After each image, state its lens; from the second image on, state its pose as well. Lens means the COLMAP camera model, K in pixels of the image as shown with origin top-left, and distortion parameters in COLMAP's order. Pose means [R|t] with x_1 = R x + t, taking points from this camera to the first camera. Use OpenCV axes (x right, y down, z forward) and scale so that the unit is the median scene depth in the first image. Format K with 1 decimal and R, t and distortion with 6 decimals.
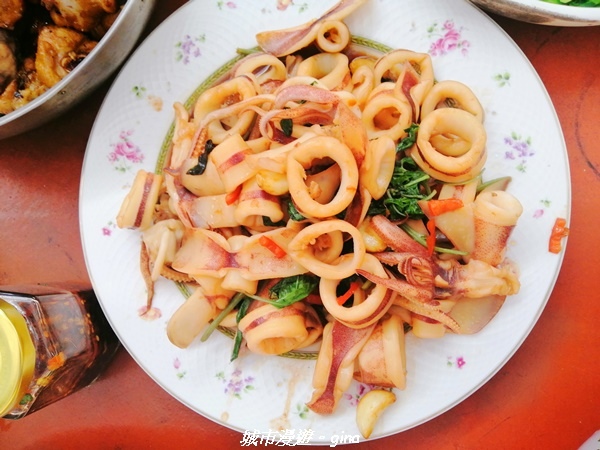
lens RADIAL K [[443.3, 0, 300.0], [0, 443.3, 225.0], [0, 0, 1]] dist [0.080276, -0.149449]
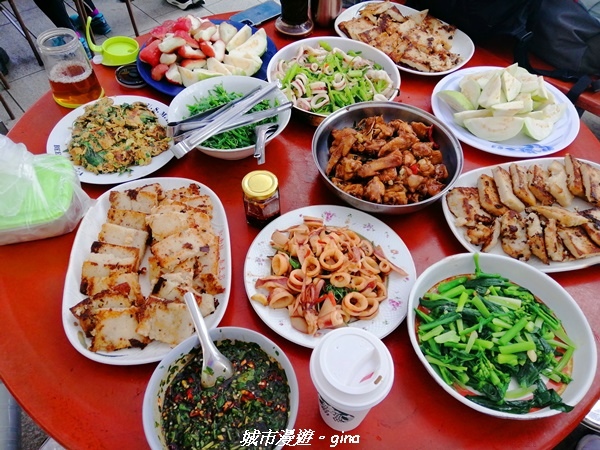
lens RADIAL K [[443.3, 0, 300.0], [0, 443.3, 225.0], [0, 0, 1]] dist [0.080276, -0.149449]
pose [[0.197615, 0.839053, -0.506891, 1.218450], [-0.978548, 0.199567, -0.051151, 0.200161], [0.058240, 0.506126, 0.860491, -1.643449]]
